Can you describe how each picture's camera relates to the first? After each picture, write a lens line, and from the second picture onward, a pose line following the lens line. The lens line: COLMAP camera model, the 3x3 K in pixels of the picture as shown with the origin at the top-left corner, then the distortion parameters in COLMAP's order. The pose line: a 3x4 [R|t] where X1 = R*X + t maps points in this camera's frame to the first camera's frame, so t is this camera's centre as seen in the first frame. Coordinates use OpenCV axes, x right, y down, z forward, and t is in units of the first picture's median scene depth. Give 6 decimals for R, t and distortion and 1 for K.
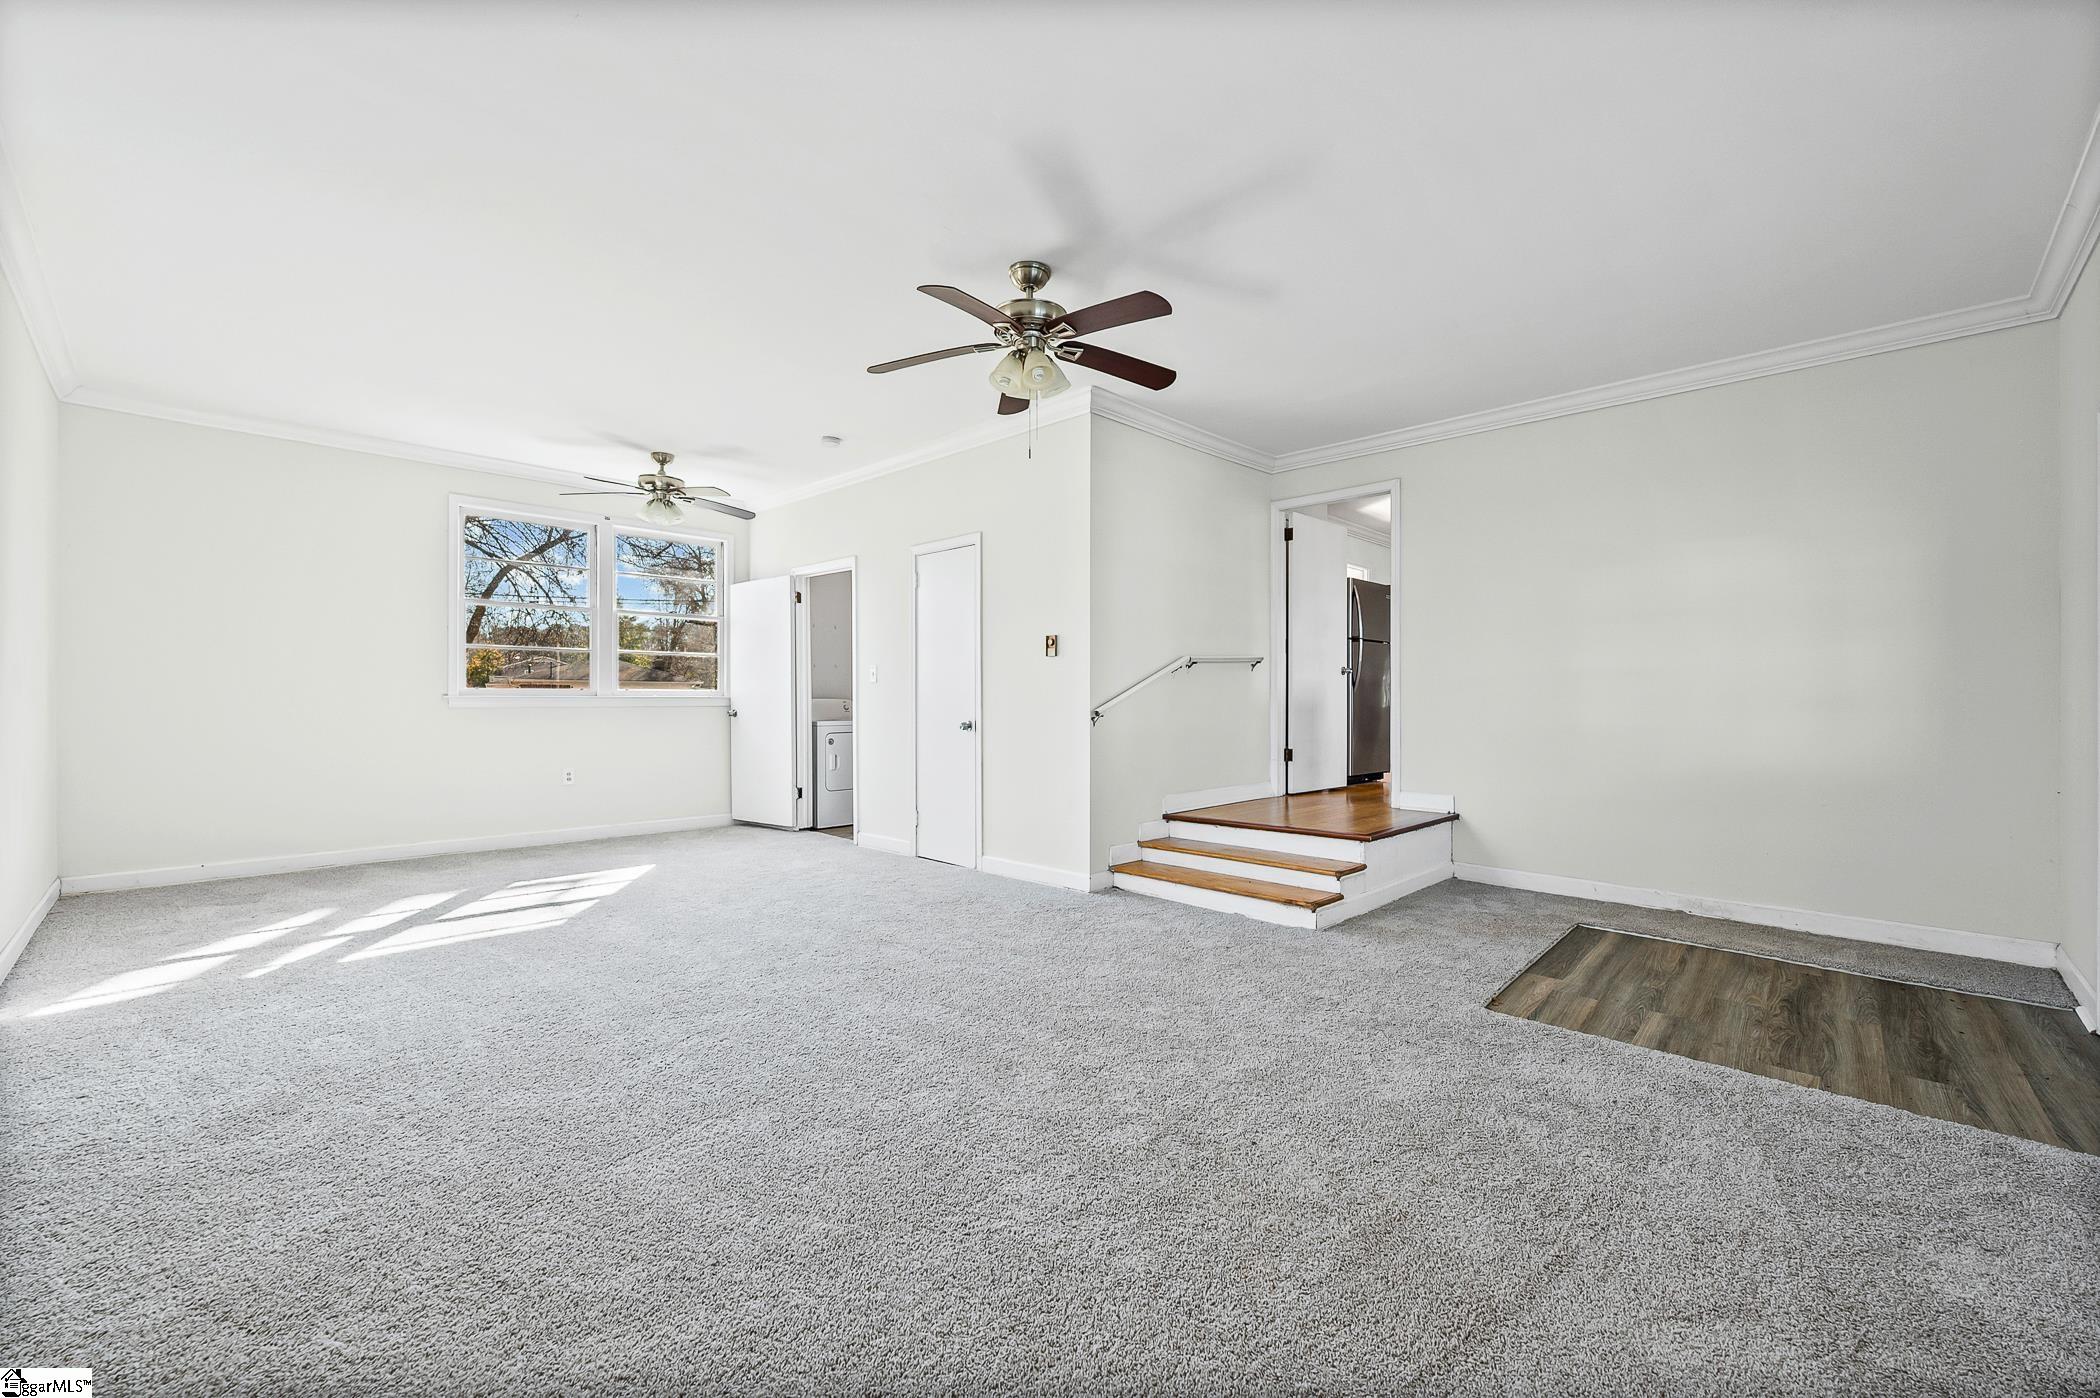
lens RADIAL K [[839.6, 0, 1048.2], [0, 839.6, 689.5], [0, 0, 1]] dist [-0.000132, -0.000364]
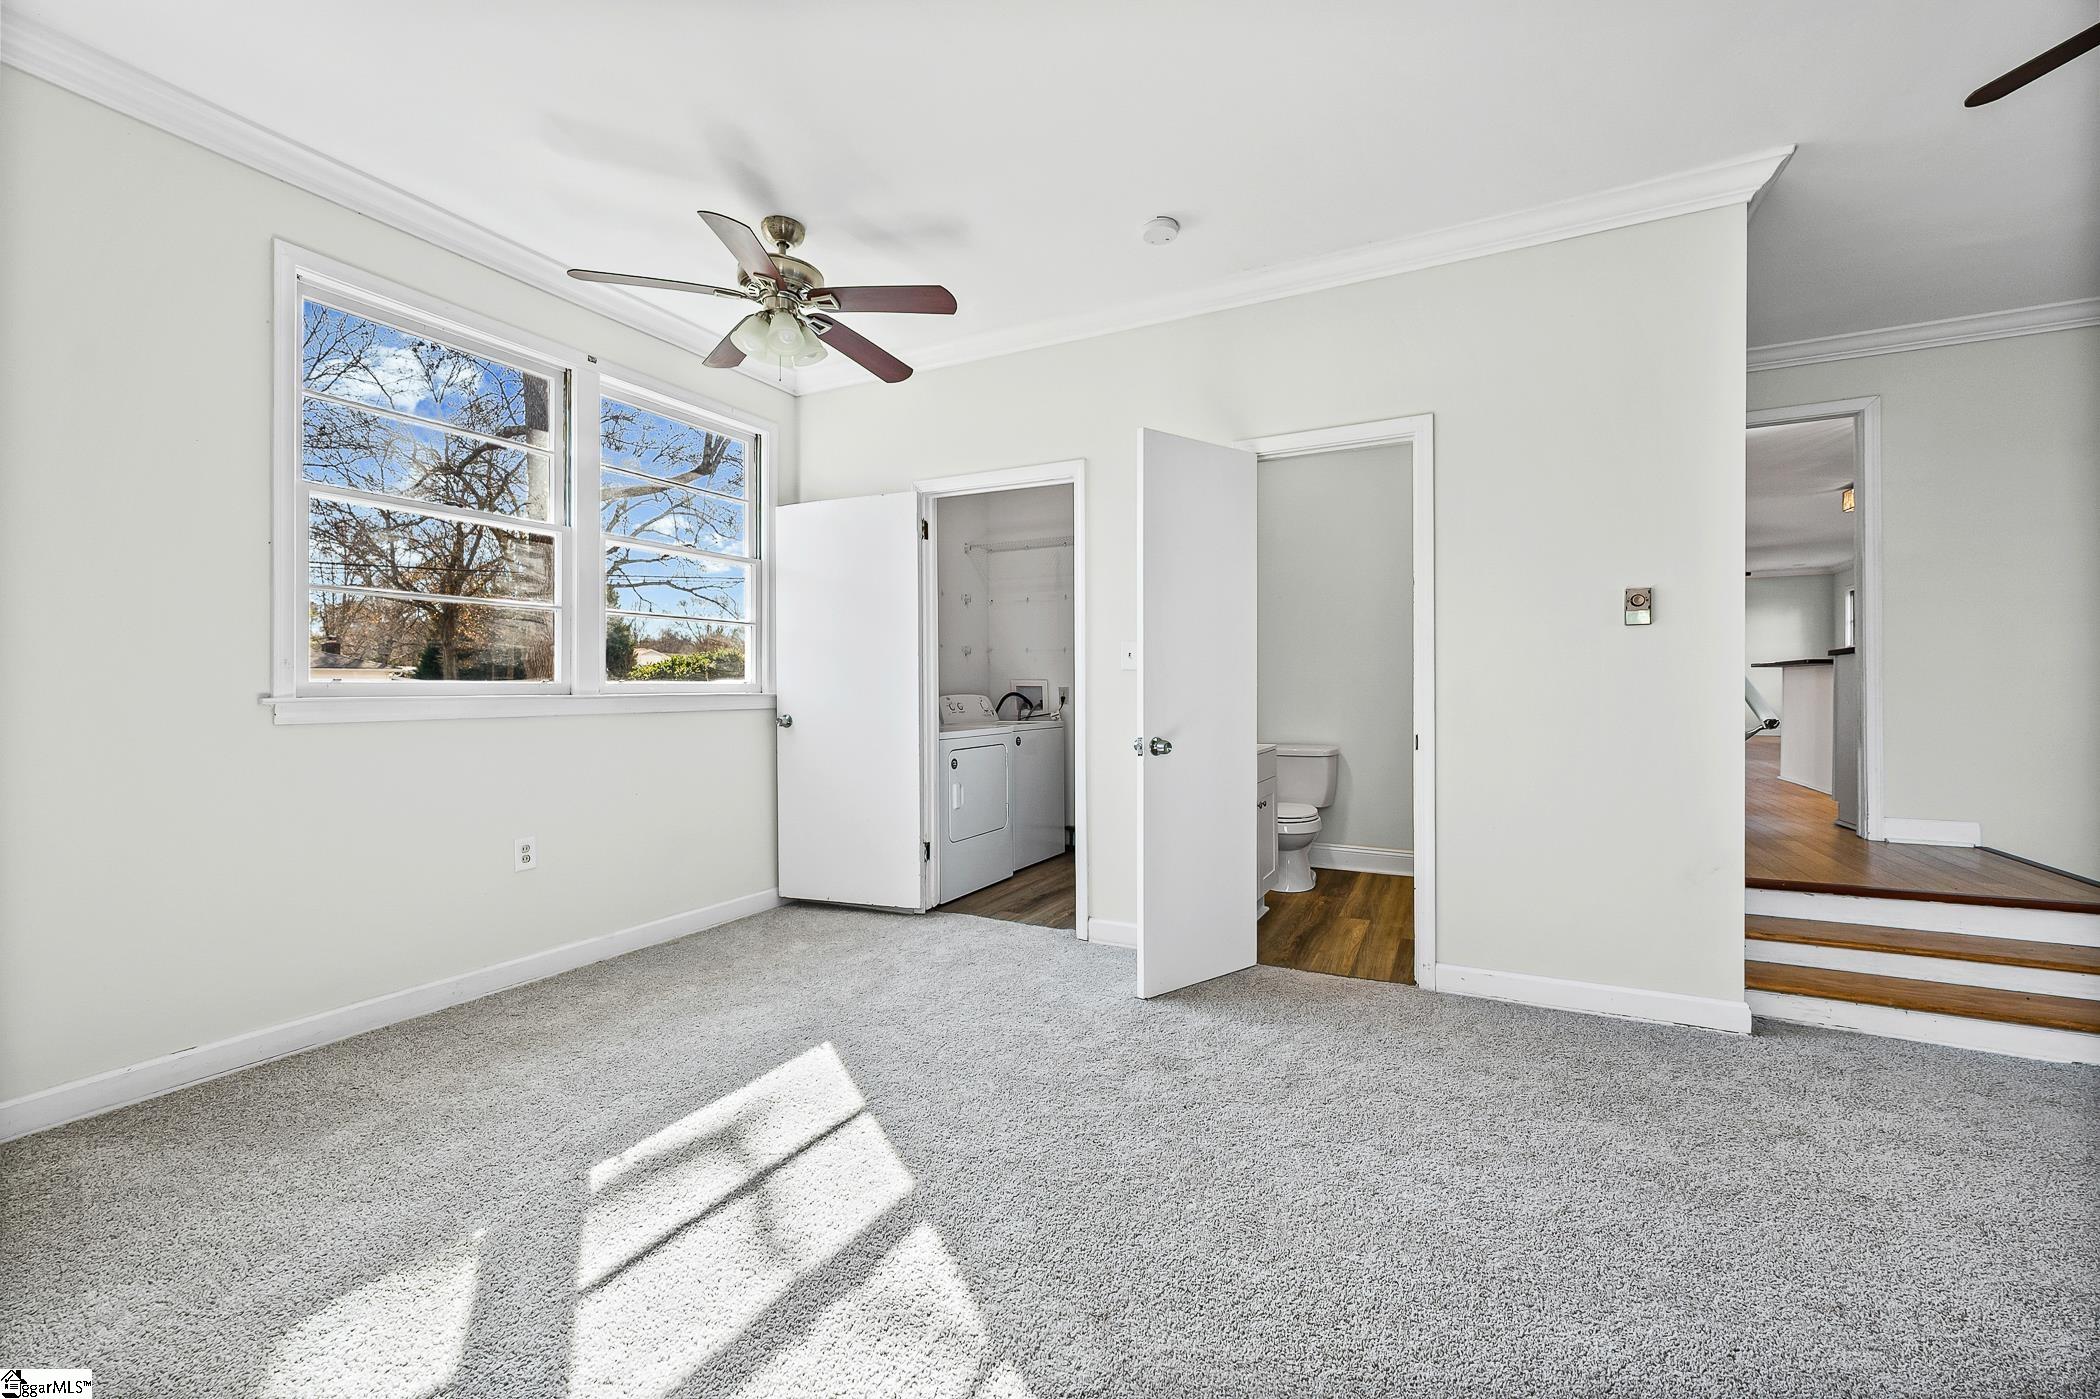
lens RADIAL K [[839.6, 0, 1040.5], [0, 839.6, 689.2], [0, 0, 1]] dist [-0.000132, -0.000364]
pose [[0.958940, -0.004637, 0.283571, -0.391794], [0.001198, 0.999924, 0.012301, -0.001919], [-0.283606, -0.011456, 0.958872, 0.396544]]
